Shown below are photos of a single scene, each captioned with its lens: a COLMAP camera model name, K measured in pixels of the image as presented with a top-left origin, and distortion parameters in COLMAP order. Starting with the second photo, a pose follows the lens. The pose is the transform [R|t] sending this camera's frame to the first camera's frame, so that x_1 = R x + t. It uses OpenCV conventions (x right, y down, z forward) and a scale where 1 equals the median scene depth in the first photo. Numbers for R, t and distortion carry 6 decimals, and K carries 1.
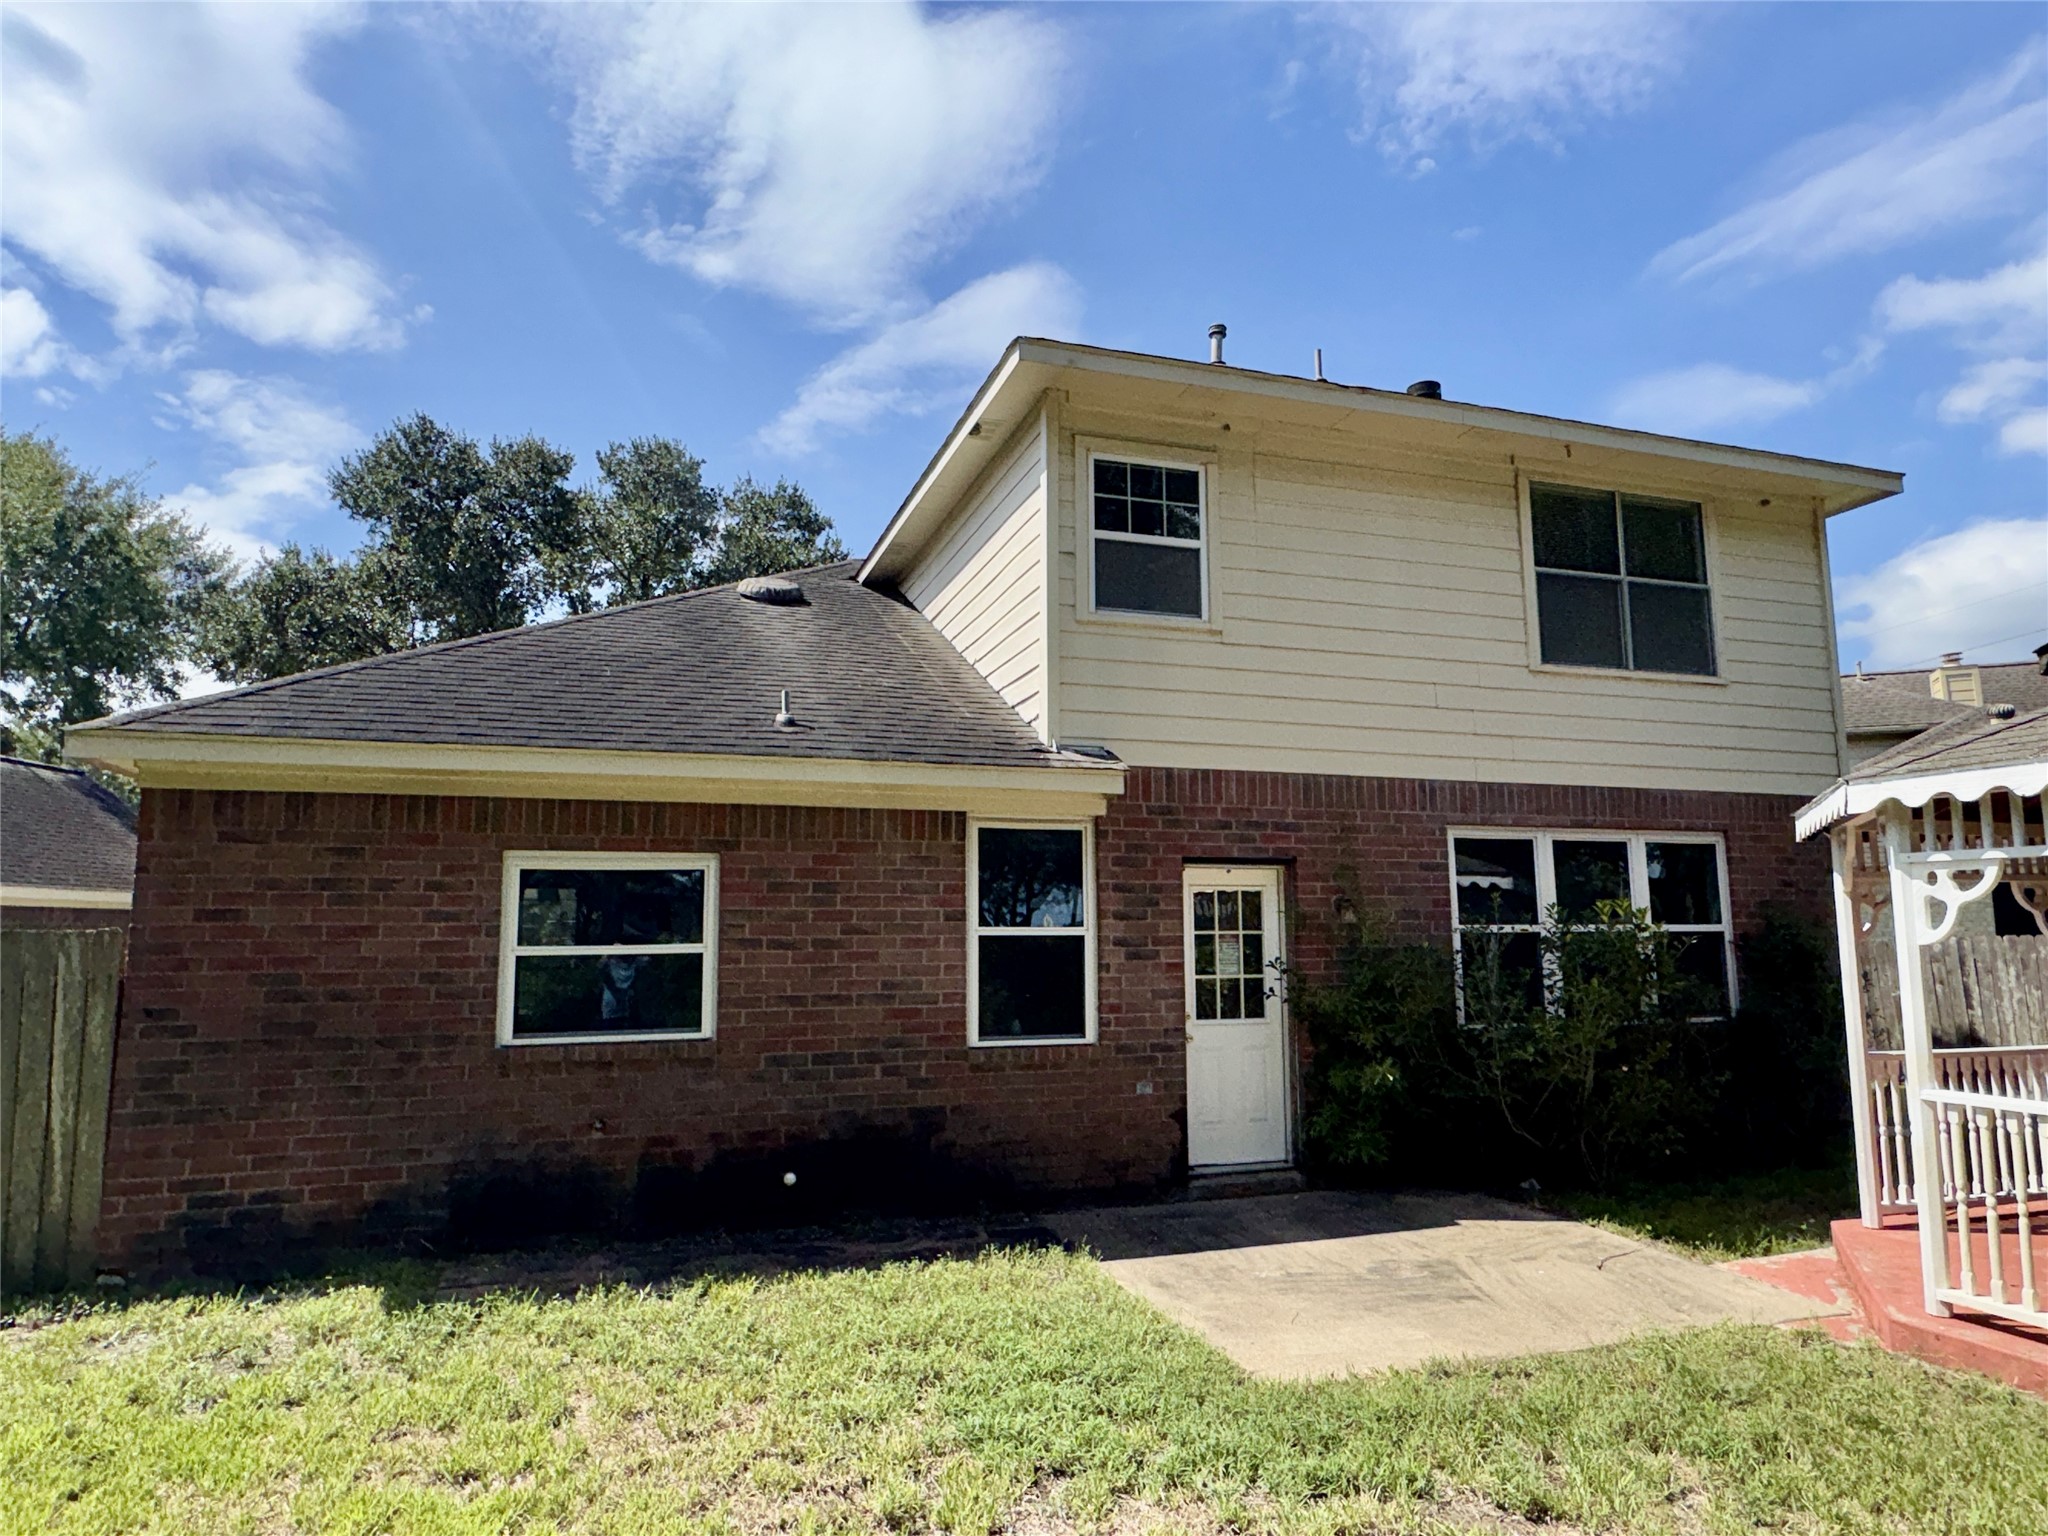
lens RADIAL K [[1225.1, 0, 1022.2], [0, 1225.1, 776.0], [0, 0, 1]] dist [-0.007502, -0.001858]
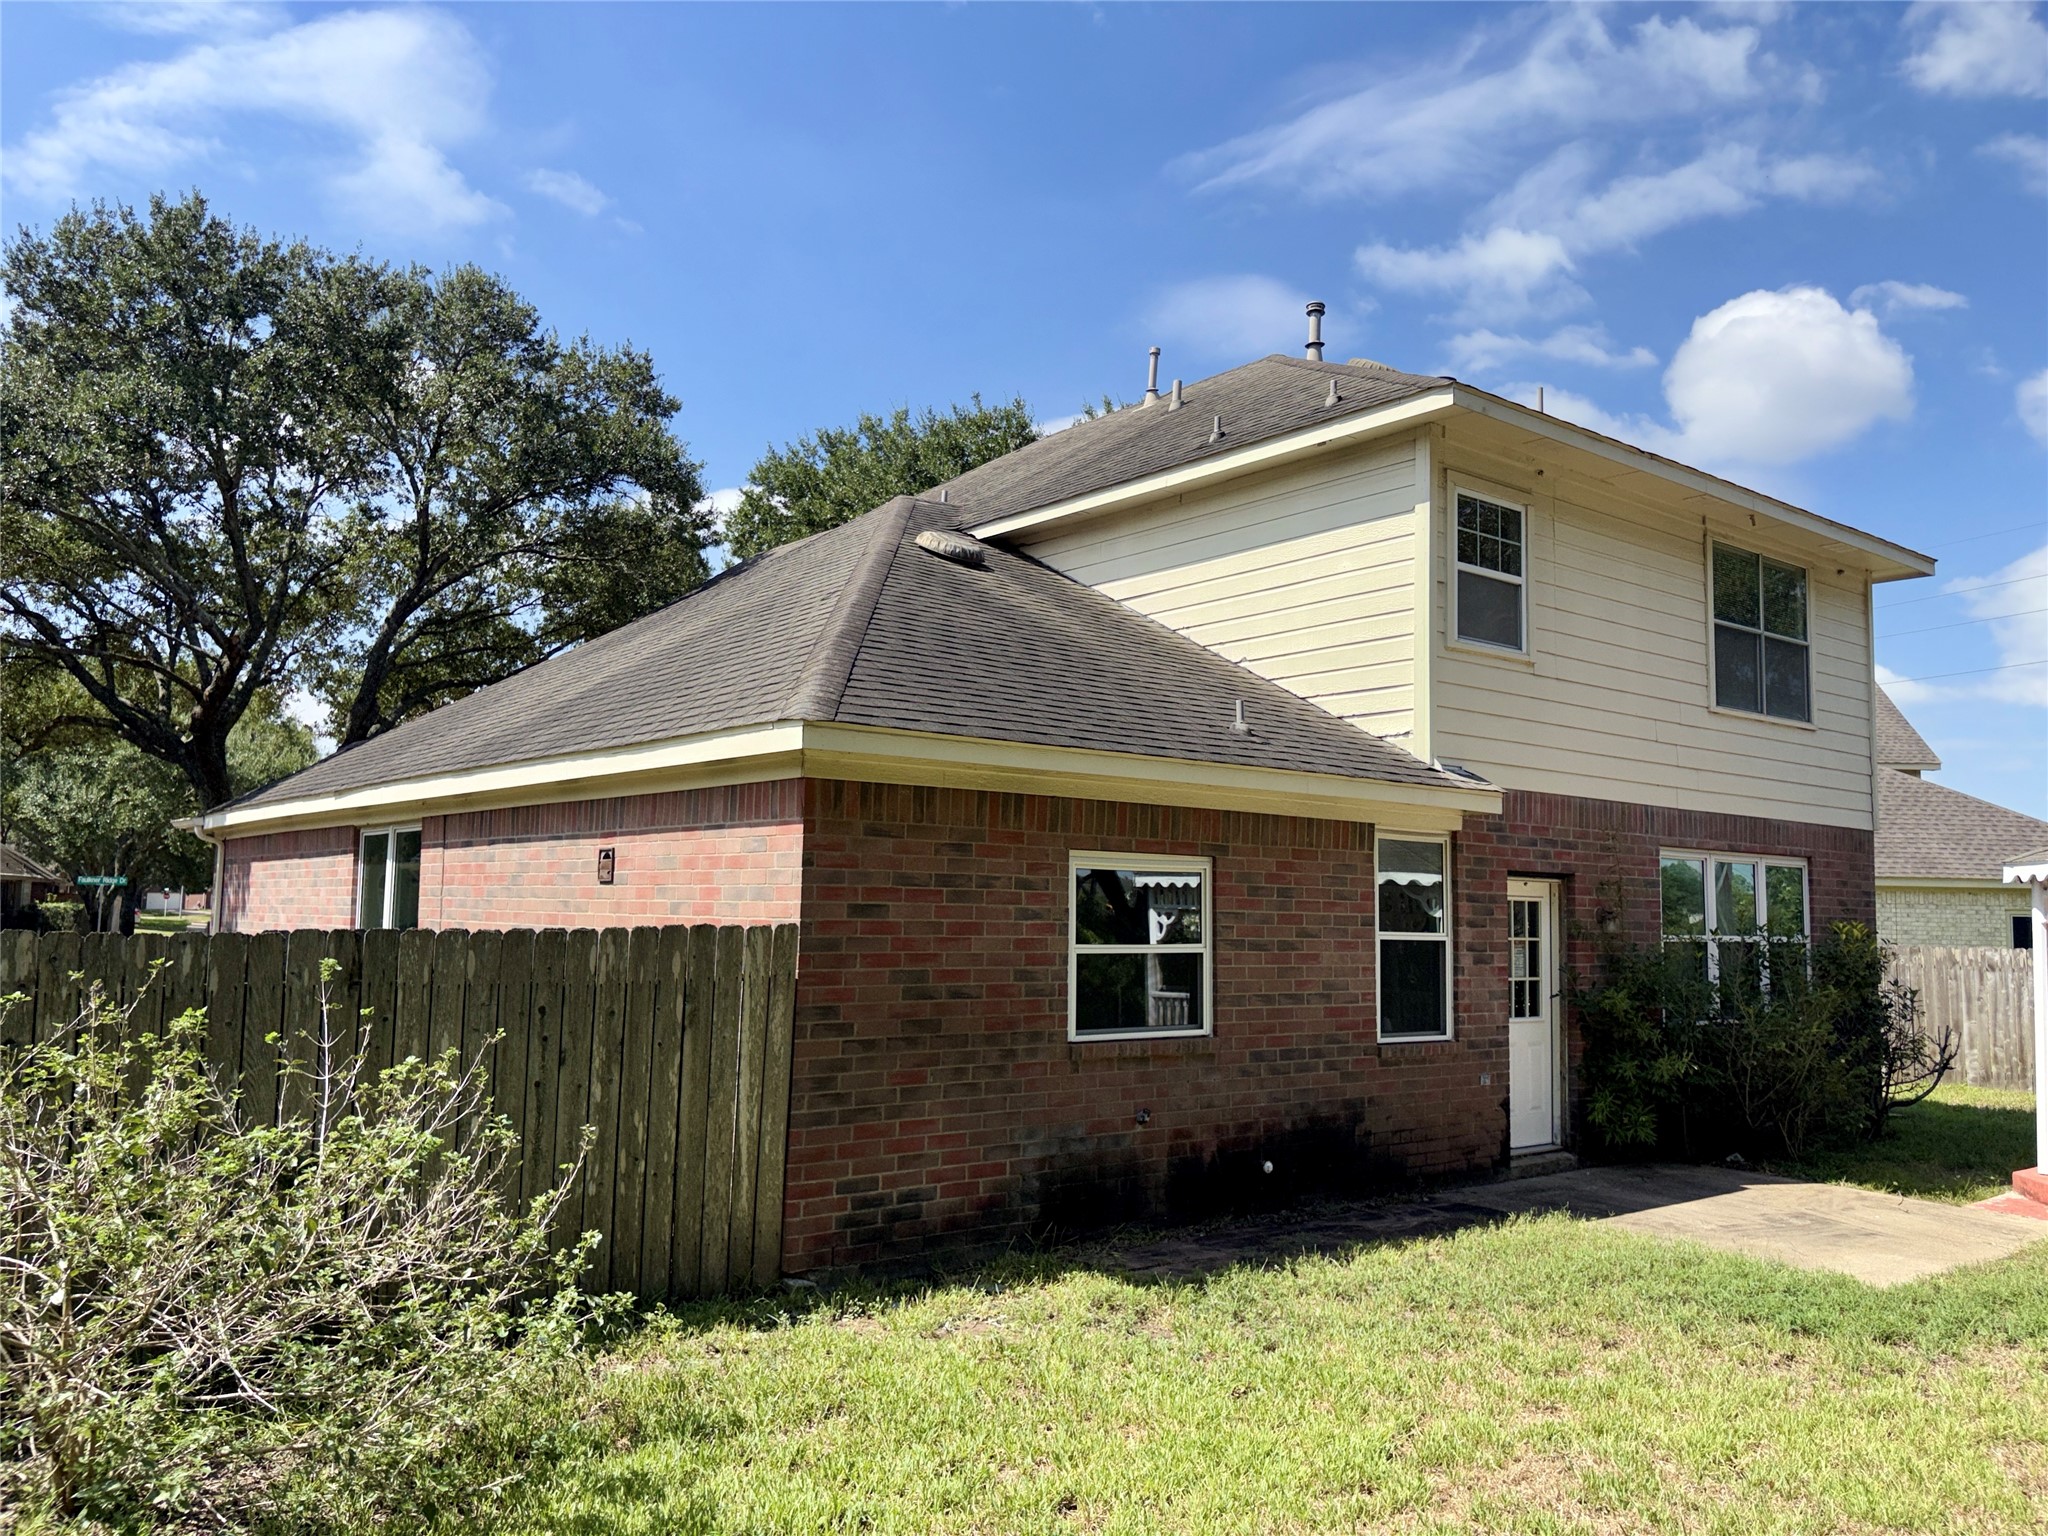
lens RADIAL K [[1573.7, 0, 1026.3], [0, 1573.7, 769.8], [0, 0, 1]] dist [0.017354, -0.007057]
pose [[0.934894, 0.056346, 0.350427, -0.798811], [-0.070289, 0.997156, 0.027185, -0.032621], [-0.347899, -0.050046, 0.936195, -0.170188]]
